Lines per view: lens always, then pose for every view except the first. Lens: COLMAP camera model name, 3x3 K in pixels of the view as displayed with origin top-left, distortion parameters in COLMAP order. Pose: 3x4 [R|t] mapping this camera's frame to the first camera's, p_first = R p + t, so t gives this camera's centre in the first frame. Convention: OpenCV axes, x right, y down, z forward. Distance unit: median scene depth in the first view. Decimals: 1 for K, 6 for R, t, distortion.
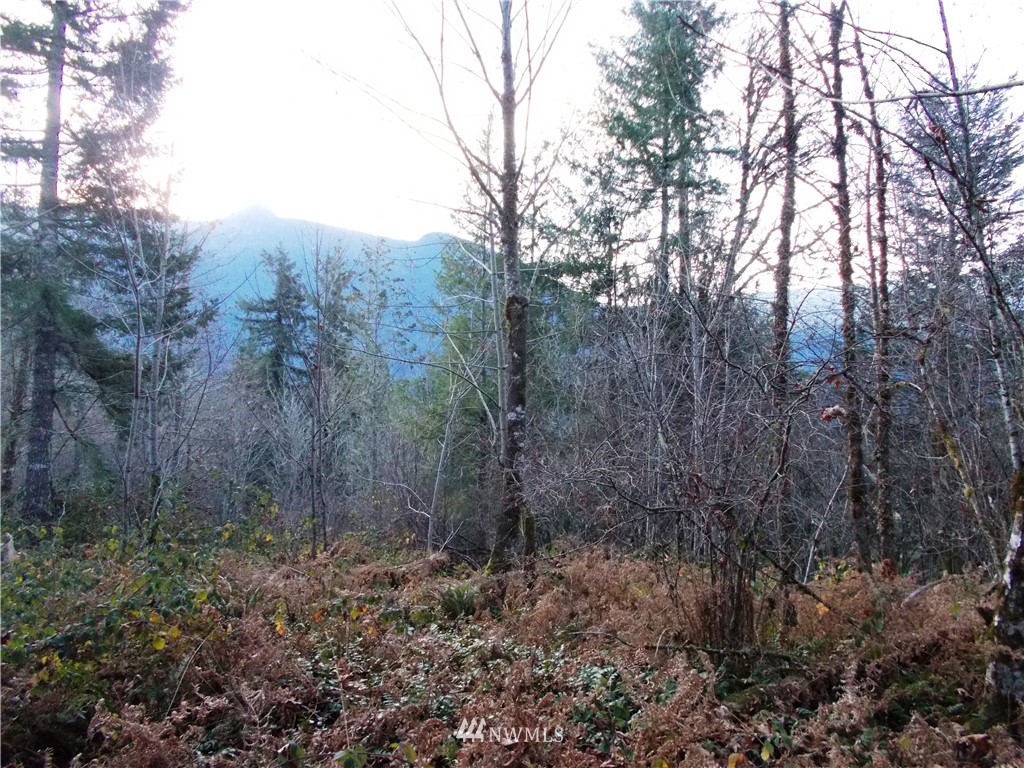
lens RADIAL K [[768.3, 0, 512.0], [0, 768.3, 384.0], [0, 0, 1]] dist [-0.019398, -0.001142]
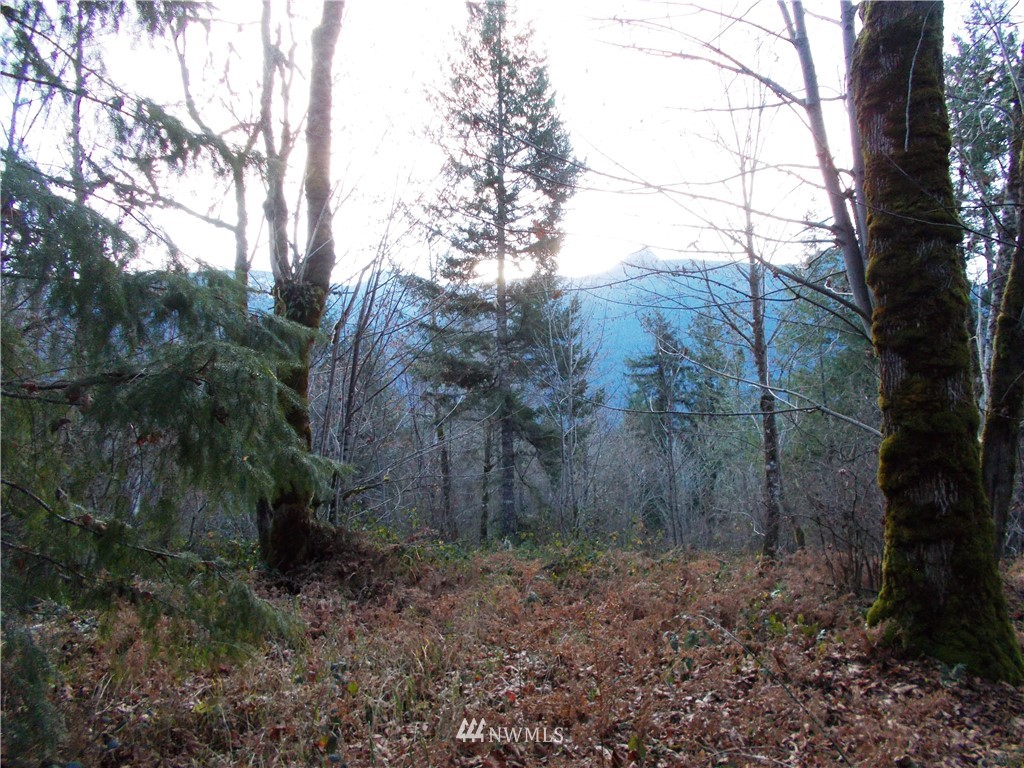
lens RADIAL K [[768.3, 0, 512.0], [0, 768.3, 384.0], [0, 0, 1]] dist [-0.019398, -0.001142]
pose [[0.874276, -0.083877, -0.478127, 0.065260], [0.062387, 0.996205, -0.060685, -0.014573], [0.481403, 0.023227, 0.876192, -0.148859]]
